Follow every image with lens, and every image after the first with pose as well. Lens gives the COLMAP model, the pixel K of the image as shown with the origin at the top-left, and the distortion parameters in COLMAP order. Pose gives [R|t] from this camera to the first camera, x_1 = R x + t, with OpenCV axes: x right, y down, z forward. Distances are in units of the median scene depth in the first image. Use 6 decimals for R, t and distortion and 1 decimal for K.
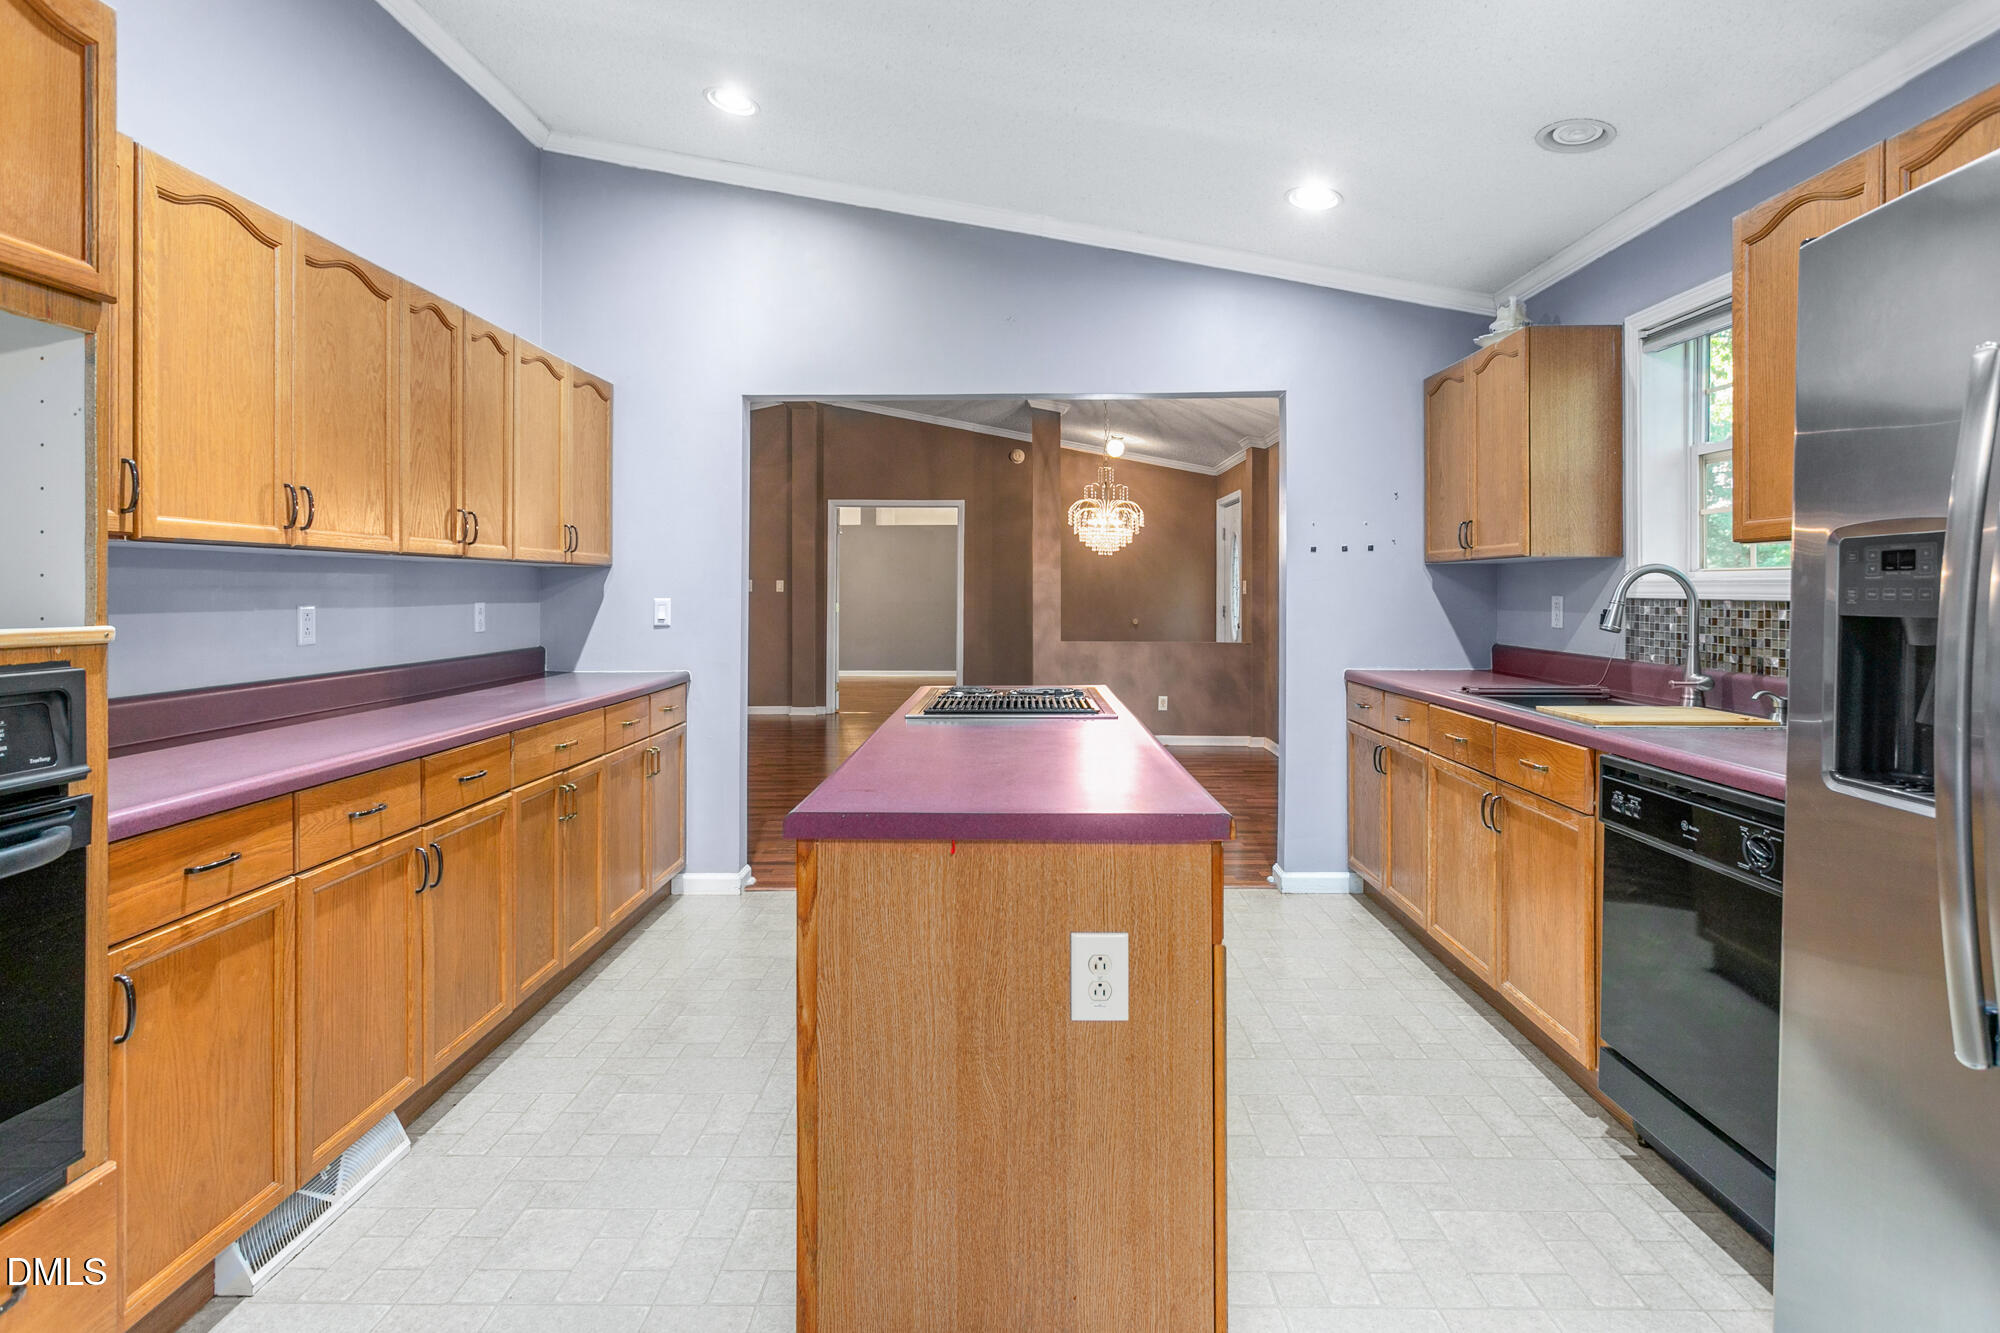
lens RADIAL K [[987.6, 0, 1000.7], [0, 987.6, 589.3], [0, 0, 1]] dist [0.001940, 0.001586]
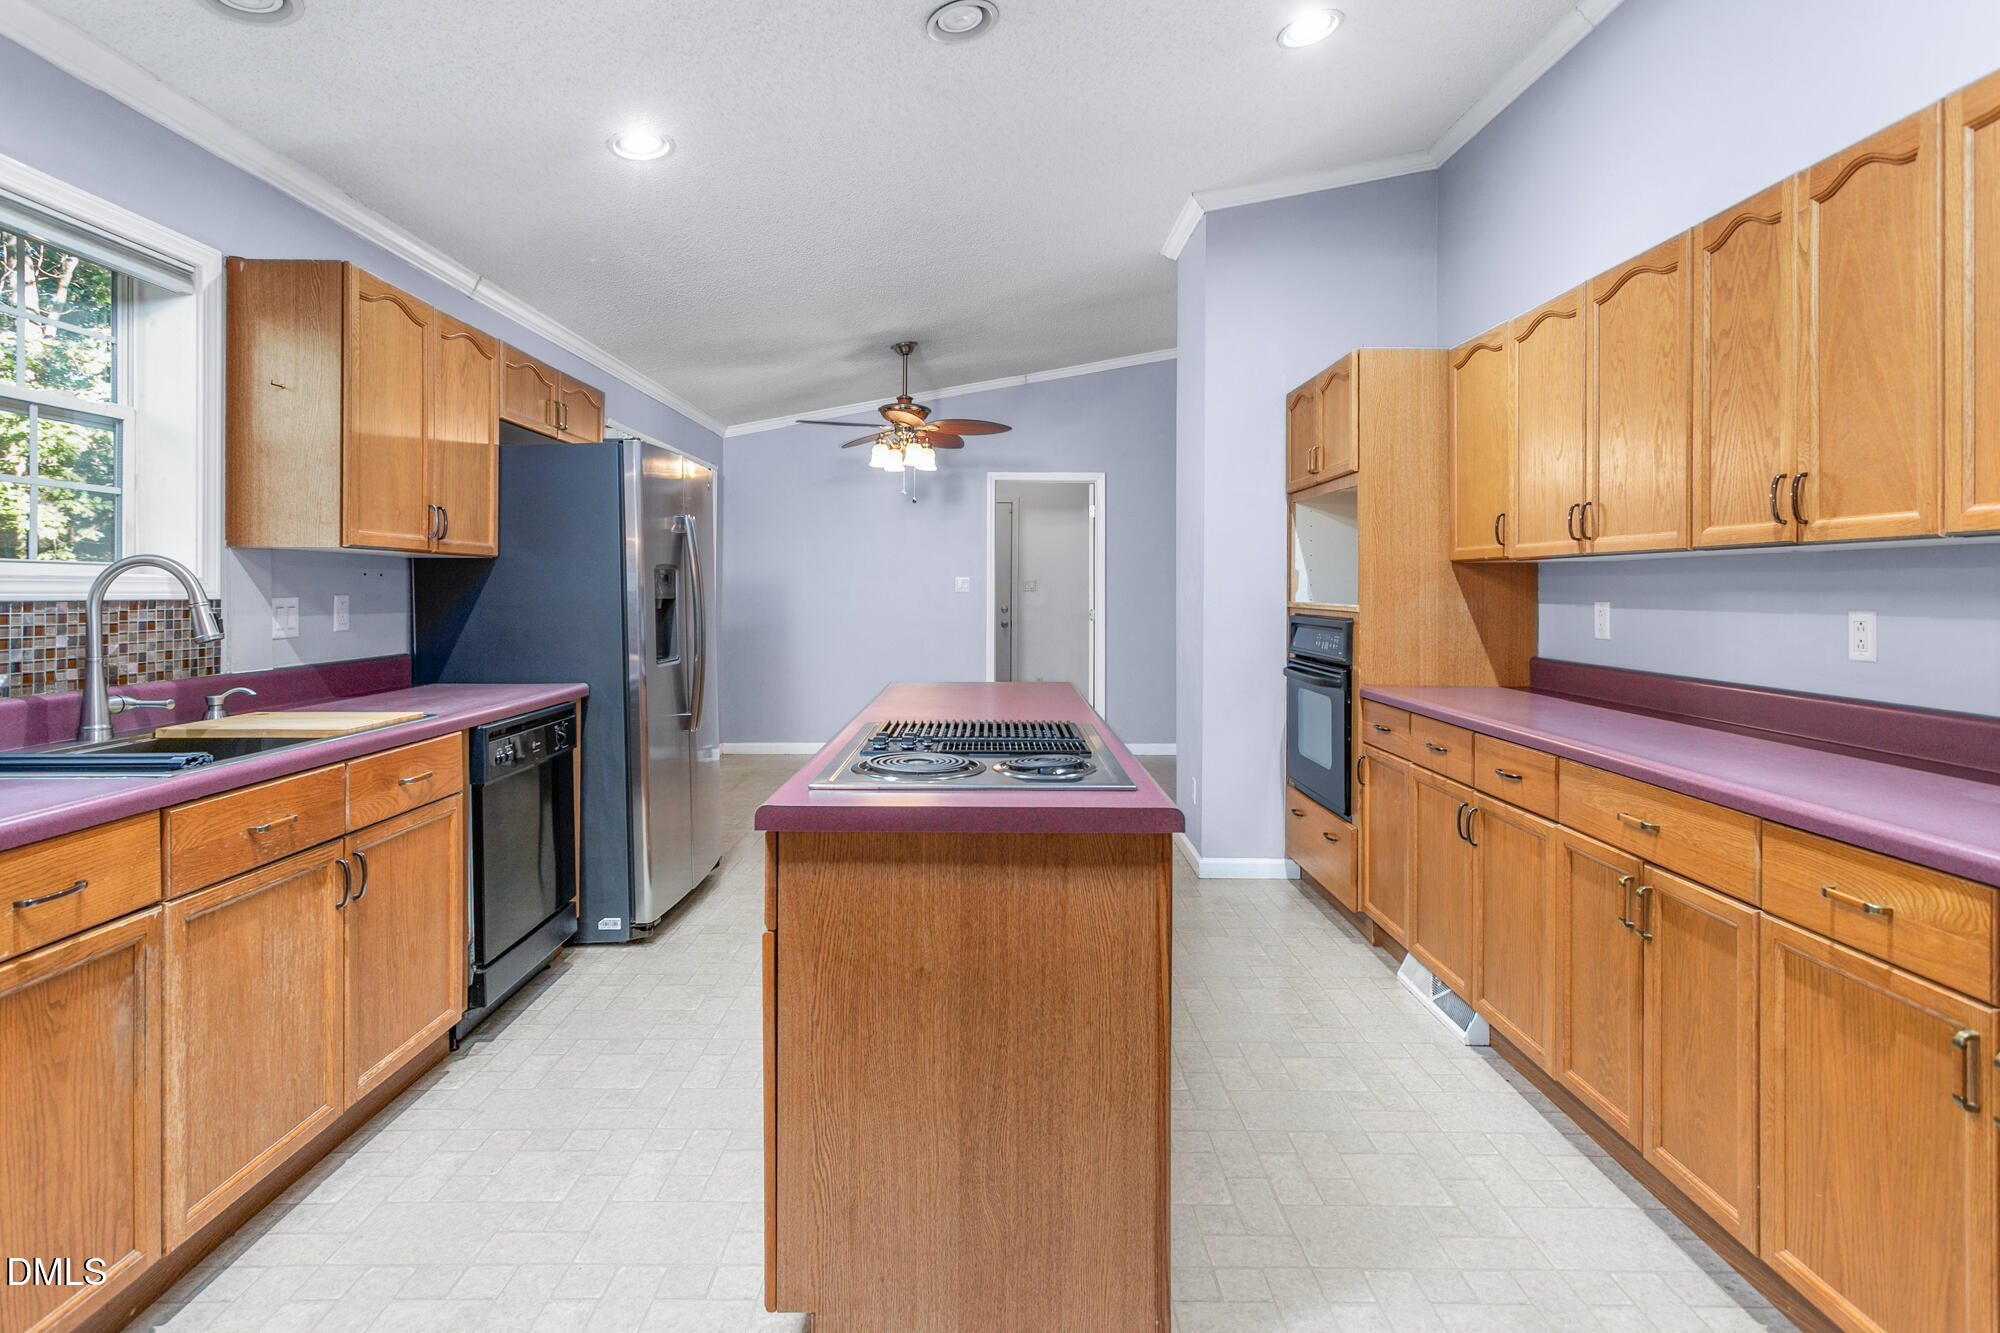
lens RADIAL K [[987.6, 0, 1000.7], [0, 987.6, 589.3], [0, 0, 1]] dist [0.001940, 0.001586]
pose [[-0.999722, -0.002378, -0.023452, 0.011715], [-0.002427, 0.999995, 0.002043, -0.002206], [0.023447, 0.002099, -0.999723, 1.938689]]
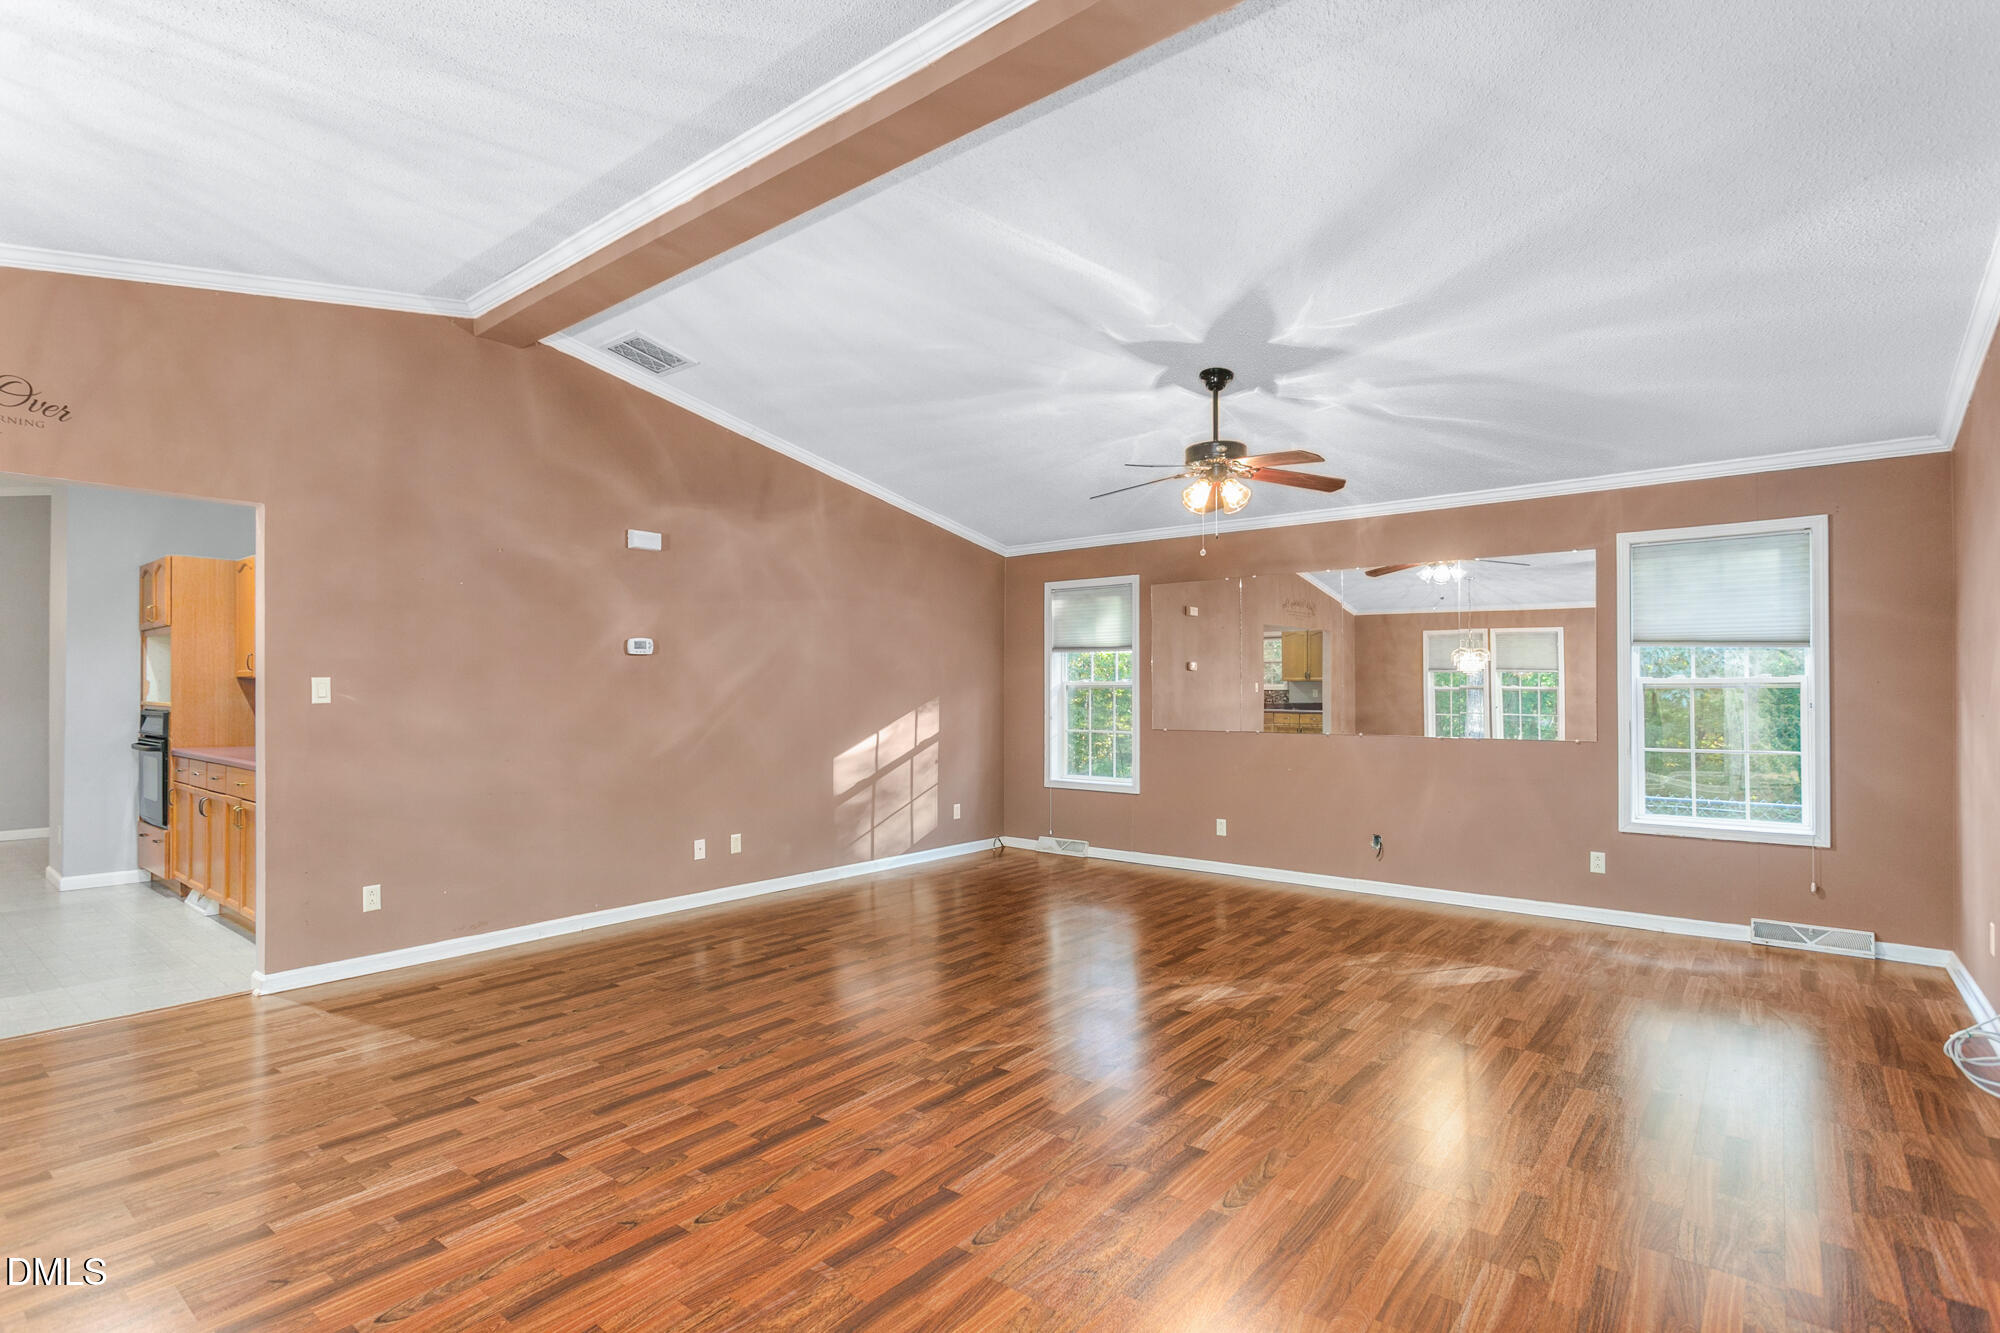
lens RADIAL K [[965.5, 0, 997.4], [0, 965.5, 673.0], [0, 0, 1]] dist [0.003092, 0.000917]
pose [[-0.619522, -0.011861, -0.784890, 0.083026], [0.000771, 0.999876, -0.015718, -0.010206], [0.784979, -0.010342, -0.619436, 3.586551]]
